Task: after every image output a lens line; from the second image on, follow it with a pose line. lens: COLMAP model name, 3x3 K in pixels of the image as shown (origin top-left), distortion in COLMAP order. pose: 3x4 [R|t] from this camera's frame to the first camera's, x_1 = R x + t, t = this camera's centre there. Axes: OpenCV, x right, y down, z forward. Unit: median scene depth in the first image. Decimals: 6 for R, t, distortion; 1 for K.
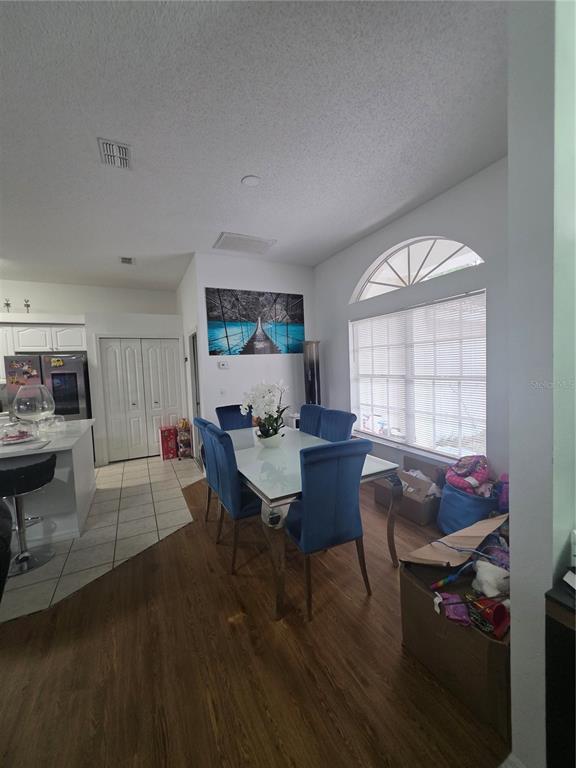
lens RADIAL K [[309.6, 0, 287.4], [0, 309.6, 384.6], [0, 0, 1]] dist [0.002443, -0.000143]
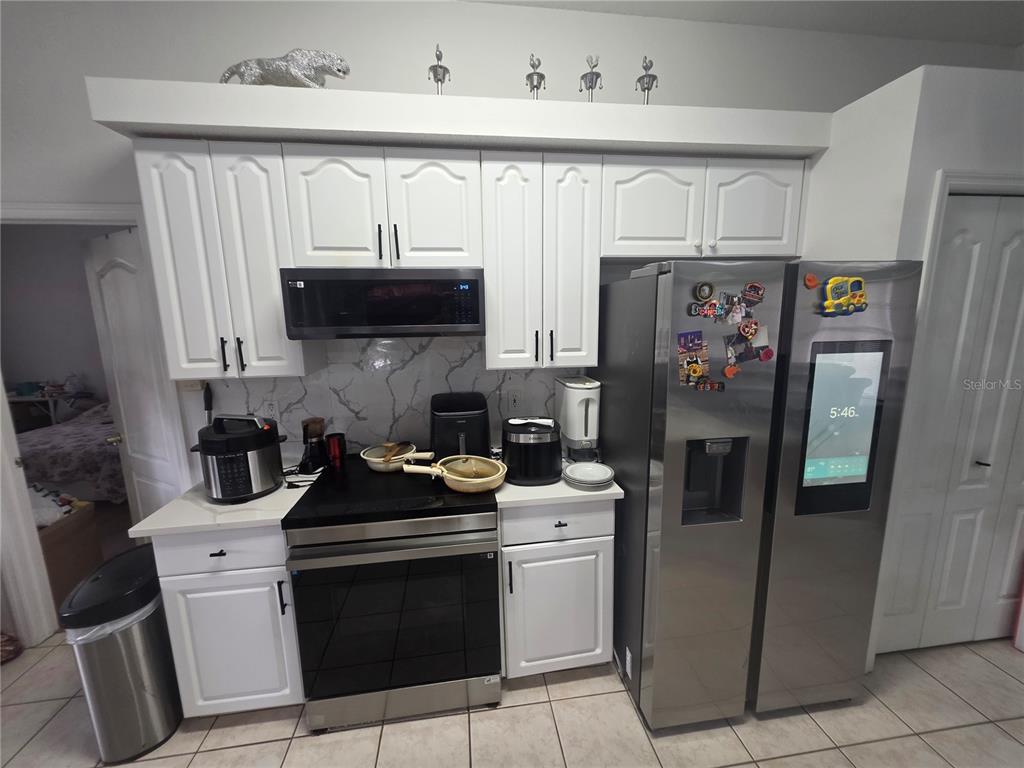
lens RADIAL K [[412.8, 0, 510.6], [0, 412.8, 386.5], [0, 0, 1]] dist [0.002443, -0.000143]
pose [[0.951231, 0.073640, -0.299560, -0.882655], [-0.036182, 0.991020, 0.128725, -0.035041], [0.306350, -0.111608, 0.945354, 0.634205]]
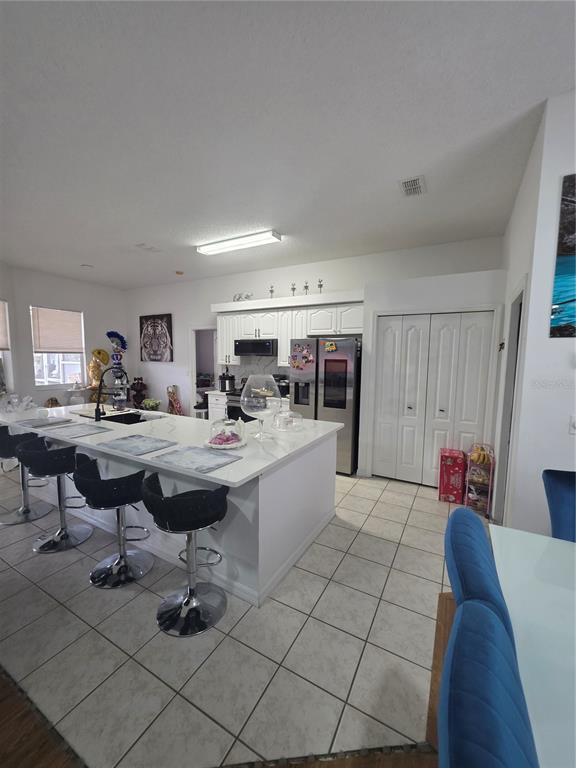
lens RADIAL K [[309.6, 0, 291.8], [0, 309.6, 387.5], [0, 0, 1]] dist [0.002443, -0.000143]
pose [[0.572584, 0.125928, -0.810117, -0.089079], [-0.082782, 0.991963, 0.095685, -0.032655], [0.815656, 0.012275, 0.578407, 0.413447]]
